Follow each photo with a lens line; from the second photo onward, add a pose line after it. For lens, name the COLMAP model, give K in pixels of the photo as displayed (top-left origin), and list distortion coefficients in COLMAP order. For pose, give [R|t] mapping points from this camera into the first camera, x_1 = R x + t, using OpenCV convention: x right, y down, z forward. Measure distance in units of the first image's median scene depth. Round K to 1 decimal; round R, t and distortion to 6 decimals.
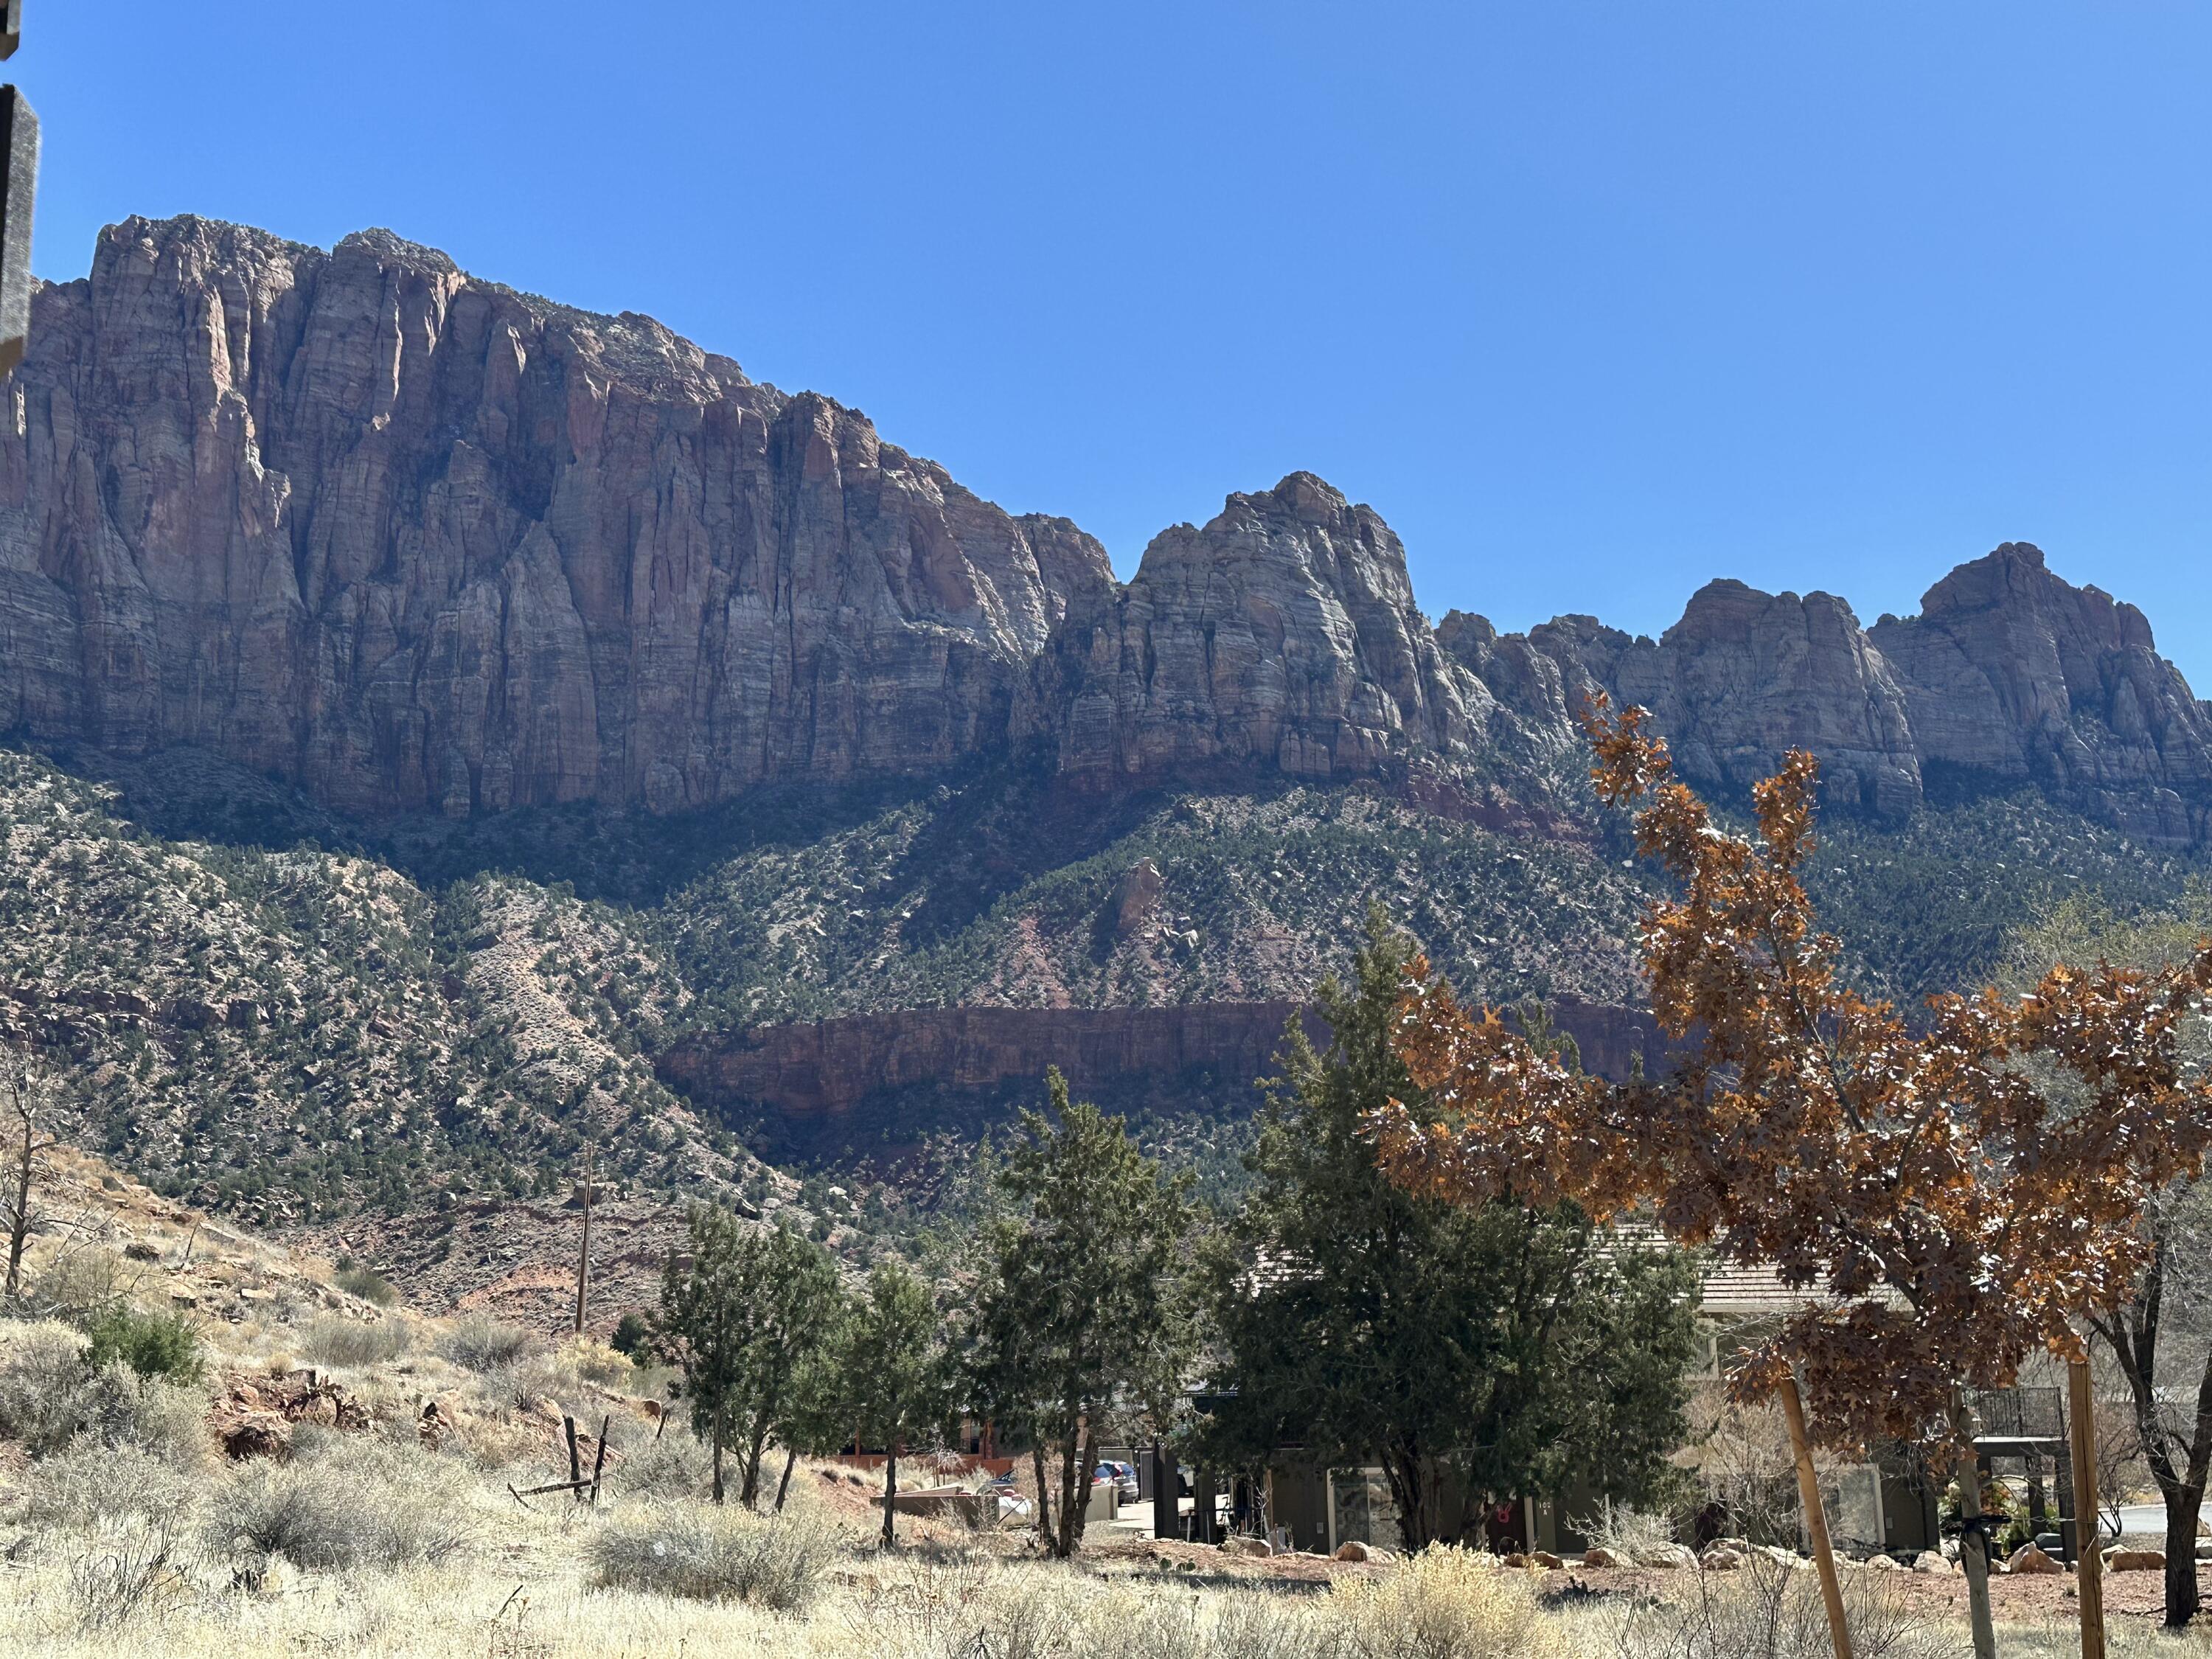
lens RADIAL K [[2676.2, 0, 1083.6], [0, 2676.2, 801.0], [0, 0, 1]] dist [0.181851, -0.324367]
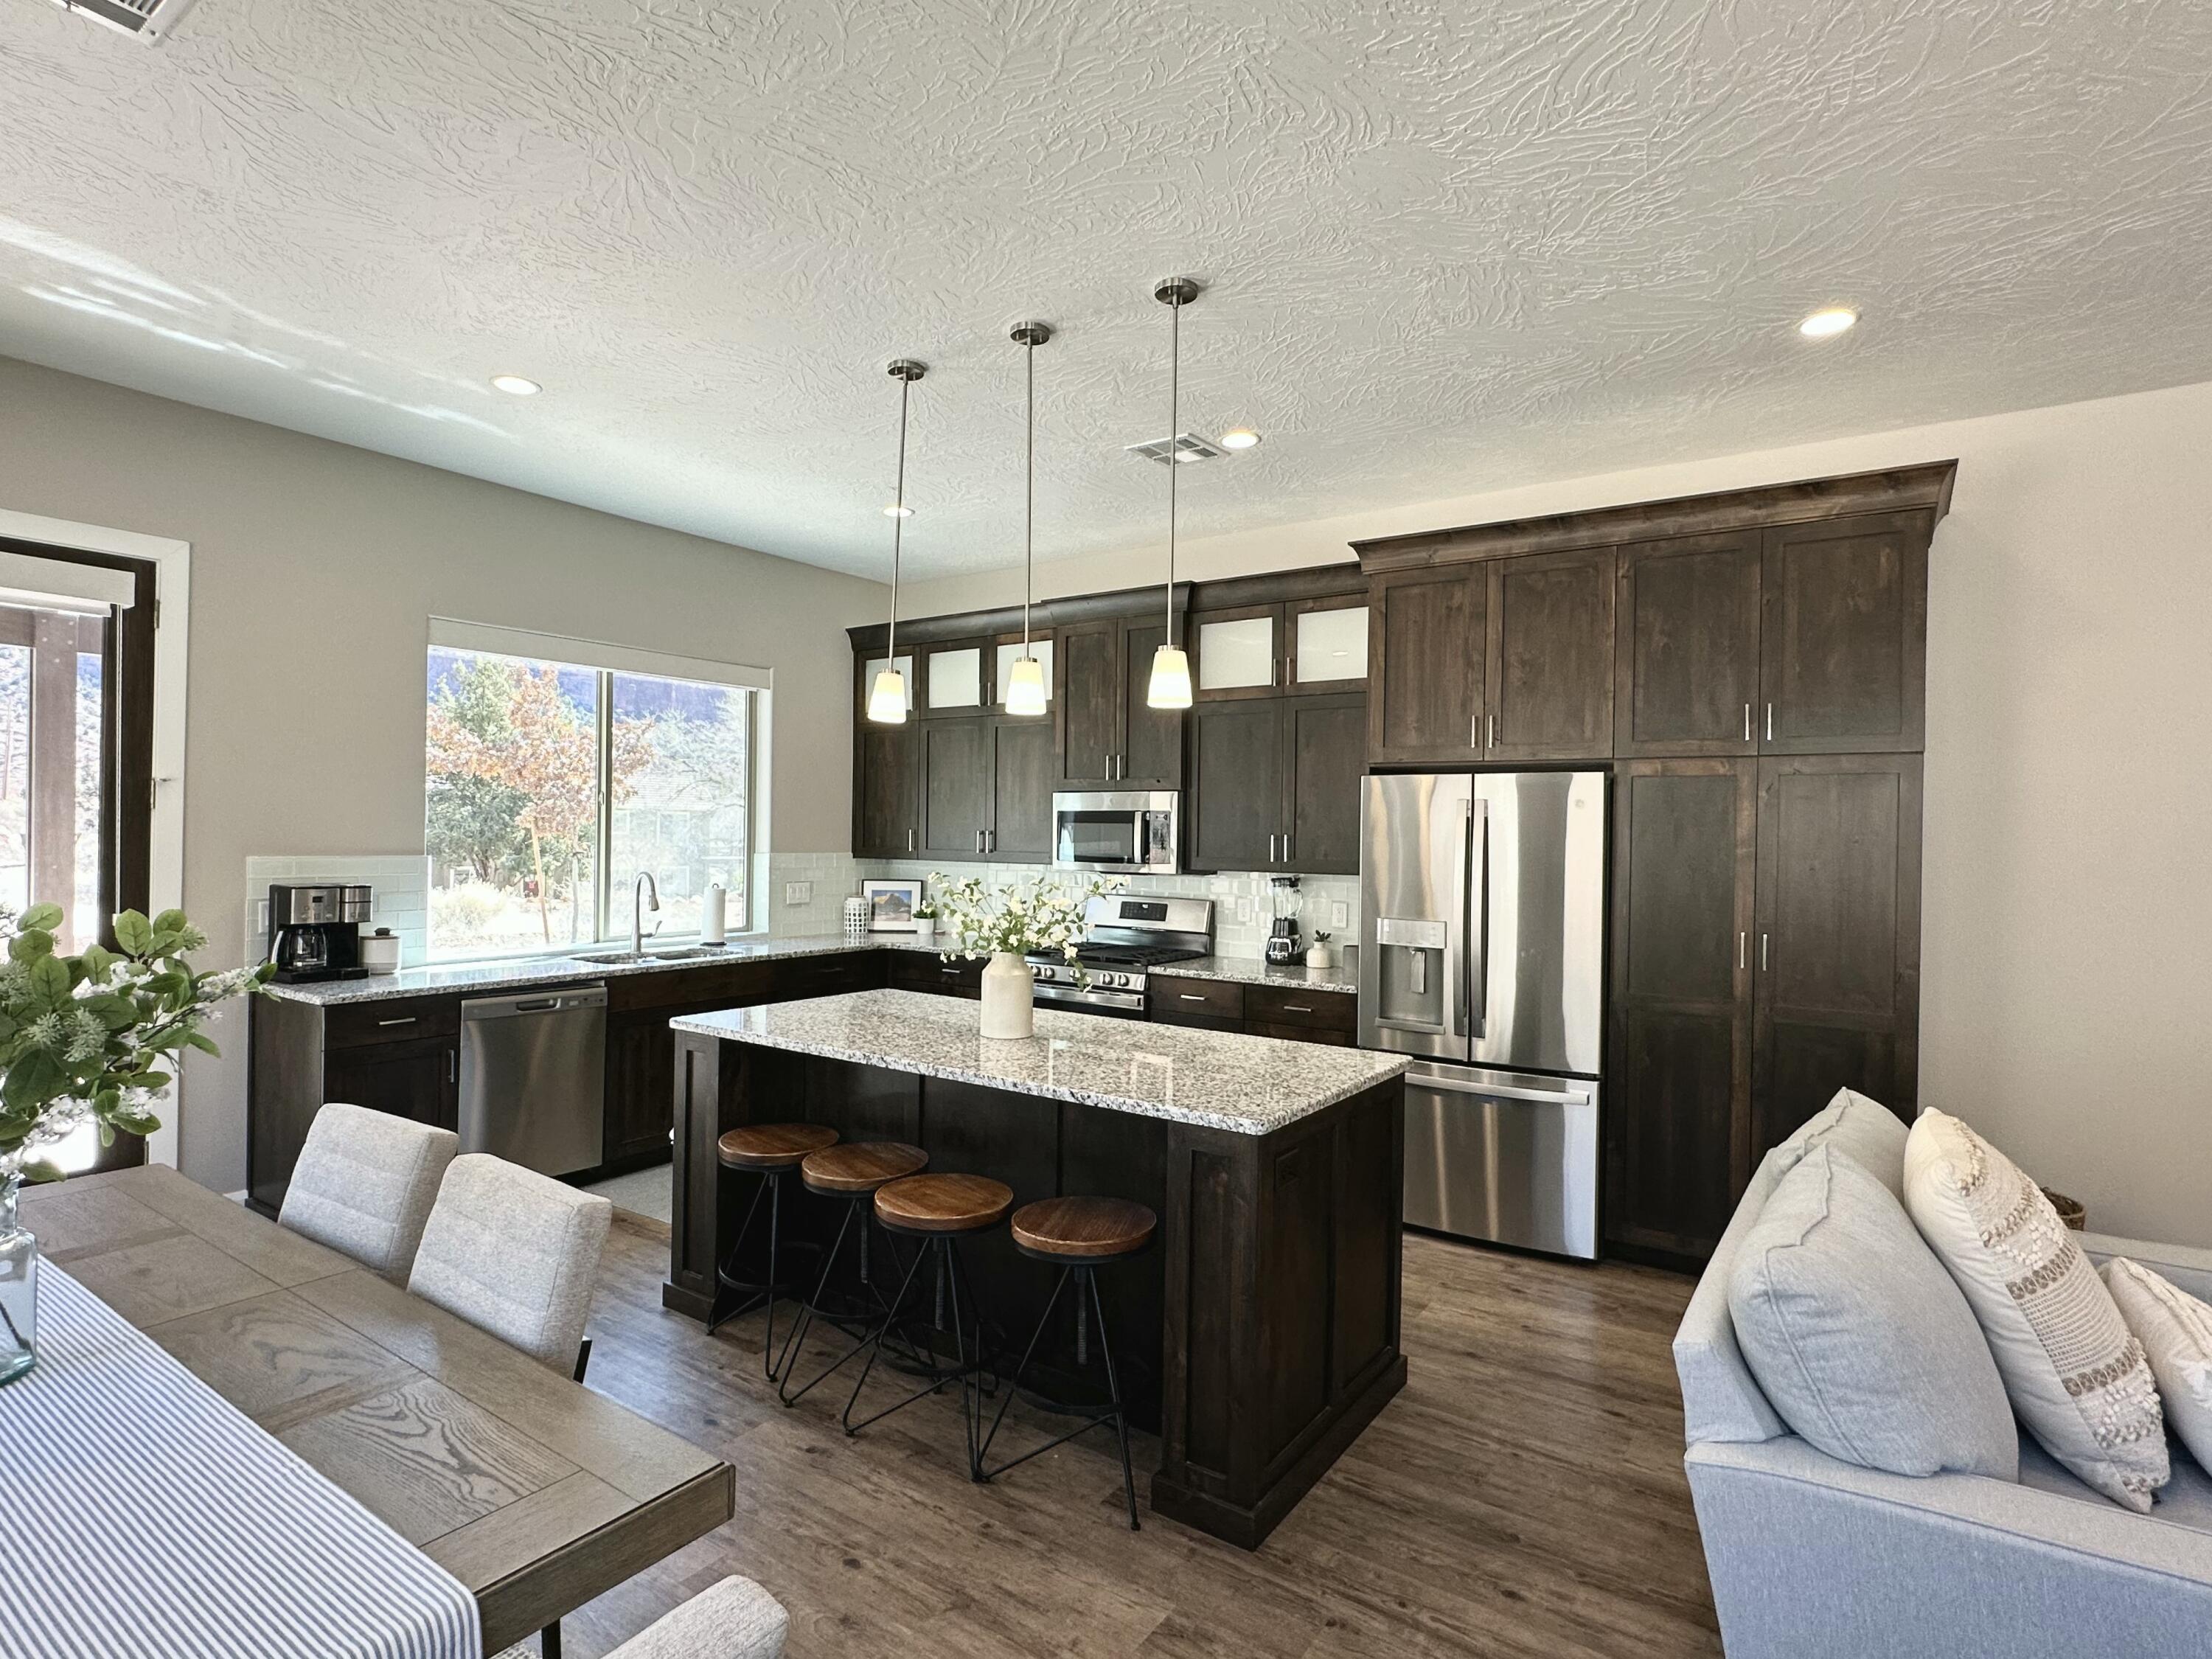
lens RADIAL K [[1139.2, 0, 1102.2], [0, 1139.2, 836.2], [0, 0, 1]] dist [-0.002030, -0.000145]
pose [[0.826516, 0.031019, 0.562058, 0.001676], [-0.145207, 0.976437, 0.159642, -0.027544], [-0.543863, -0.213561, 0.811545, -0.147747]]
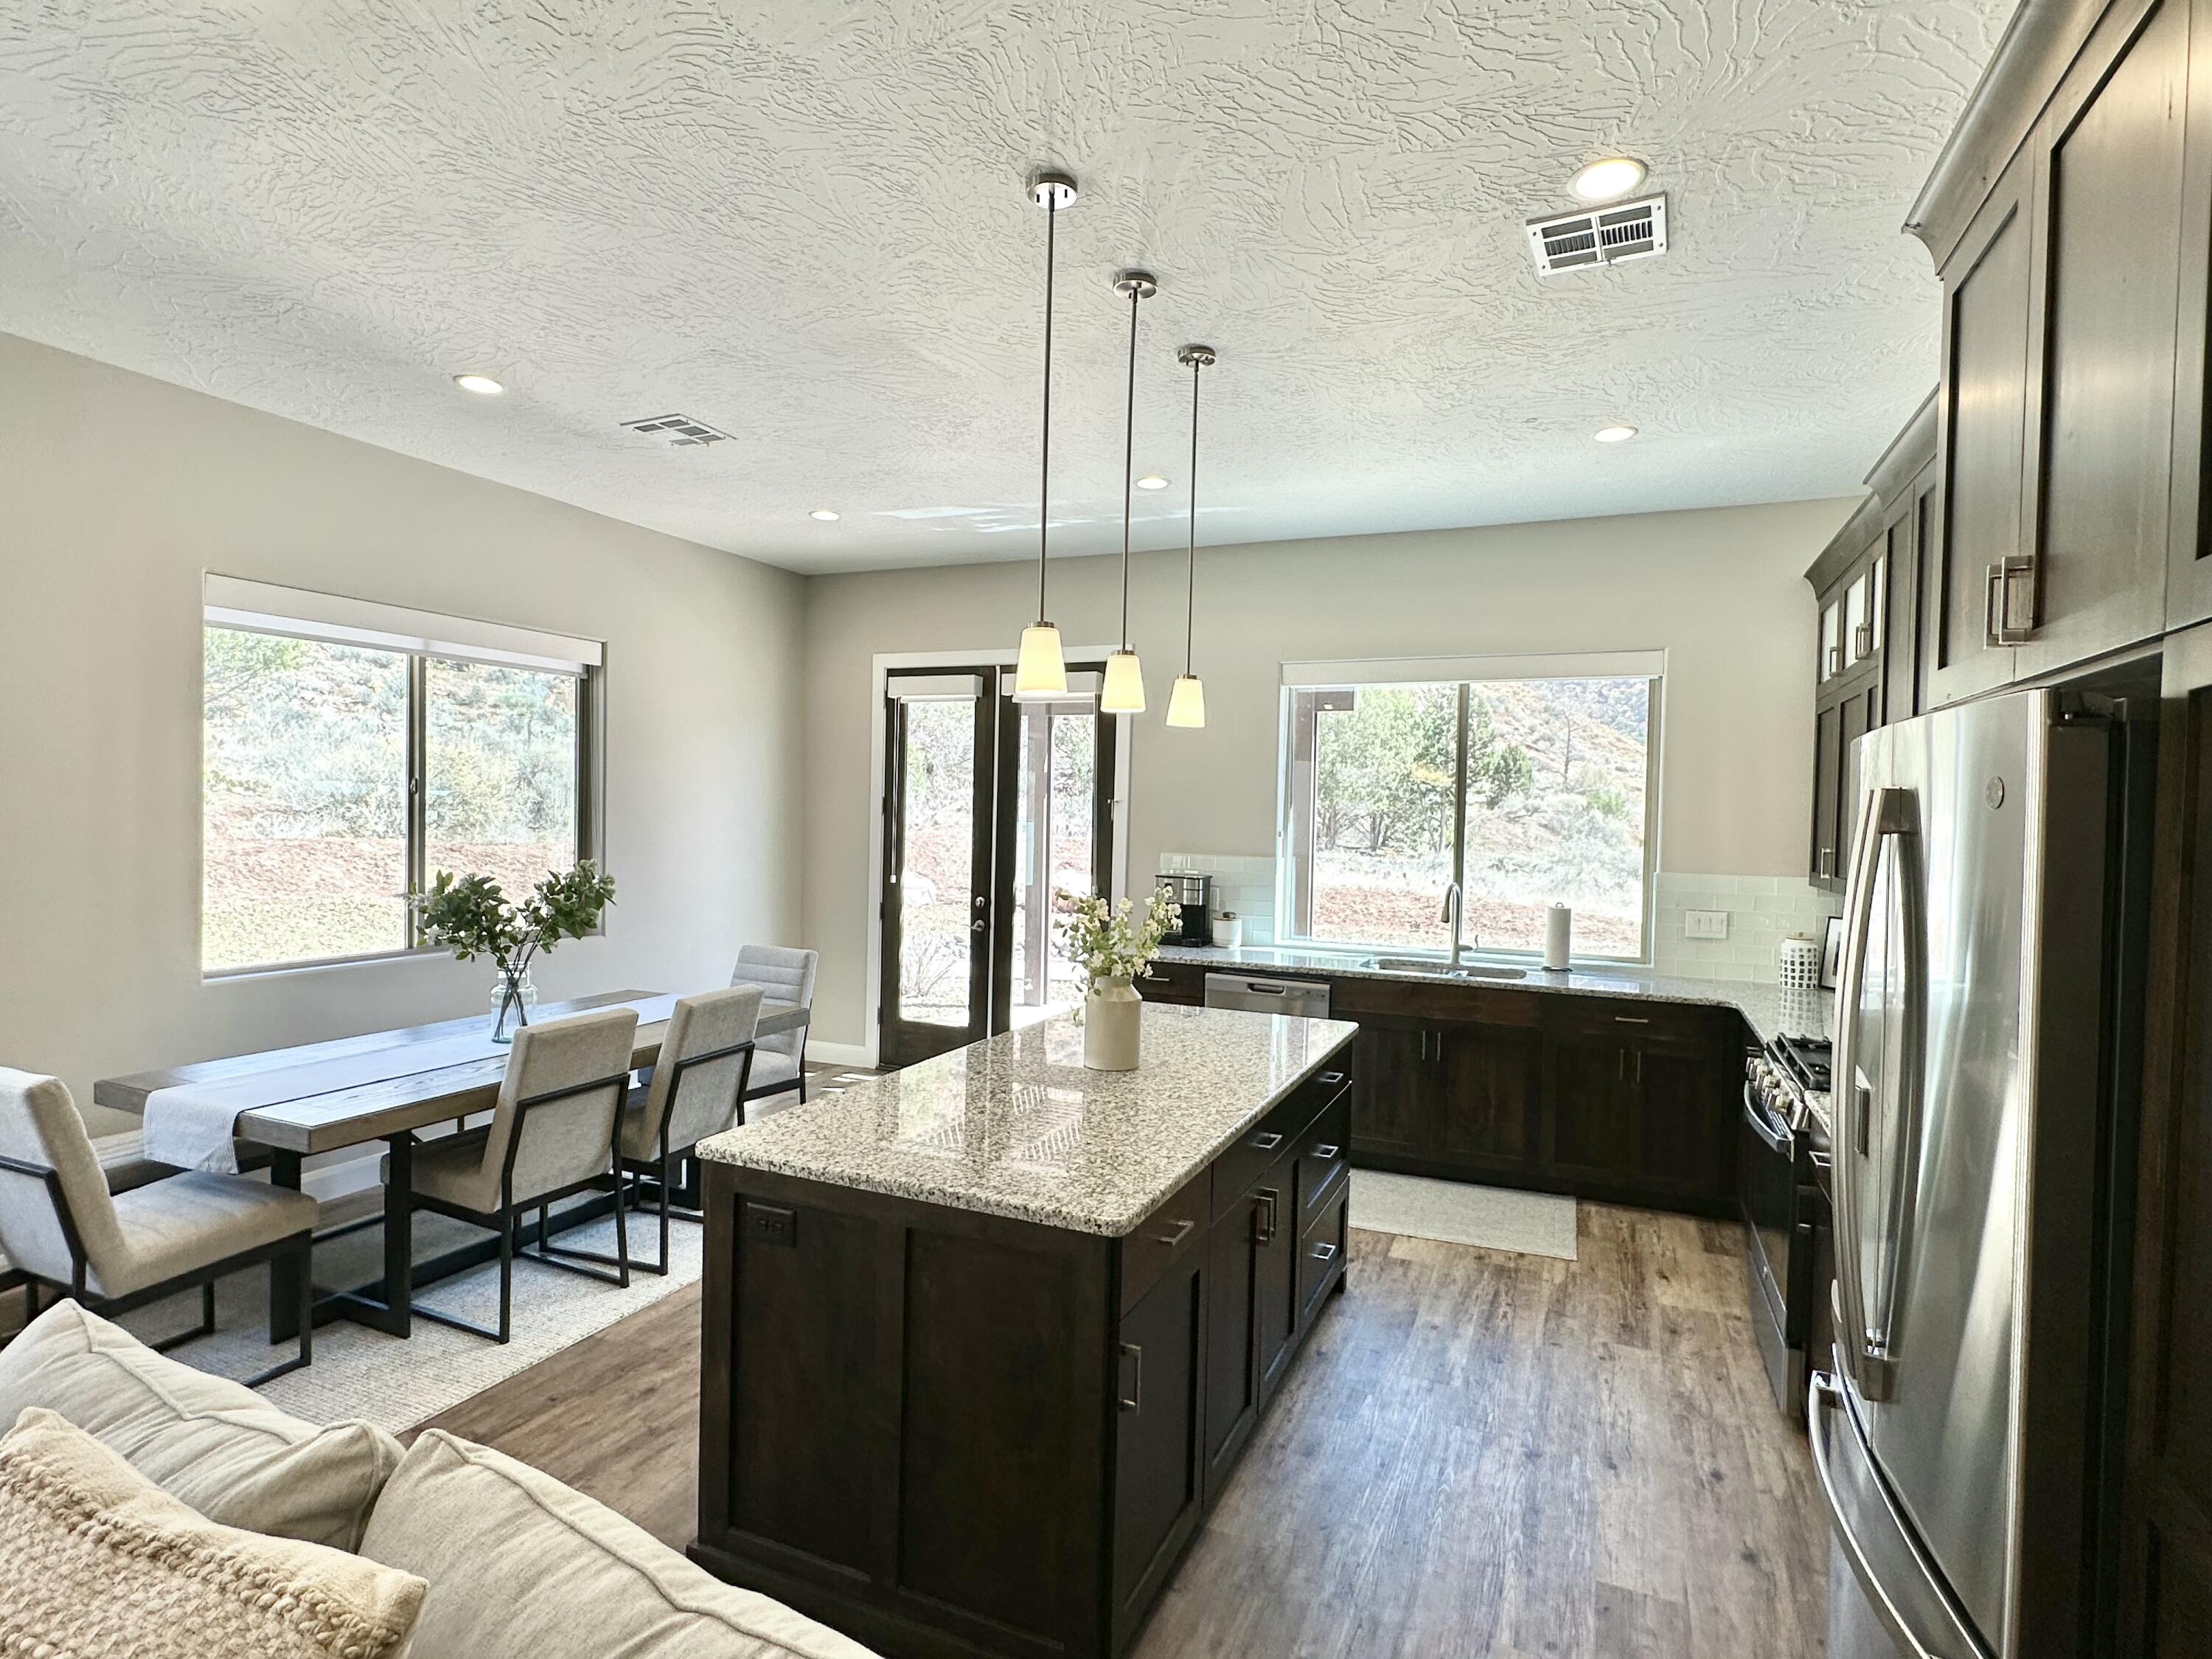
lens RADIAL K [[1139.2, 0, 1102.2], [0, 1139.2, 836.2], [0, 0, 1]] dist [-0.002030, -0.000145]
pose [[0.709812, 0.051338, -0.702518, 0.094477], [0.108343, 0.977515, 0.180901, -0.027952], [0.696009, -0.204519, 0.688290, -0.129626]]
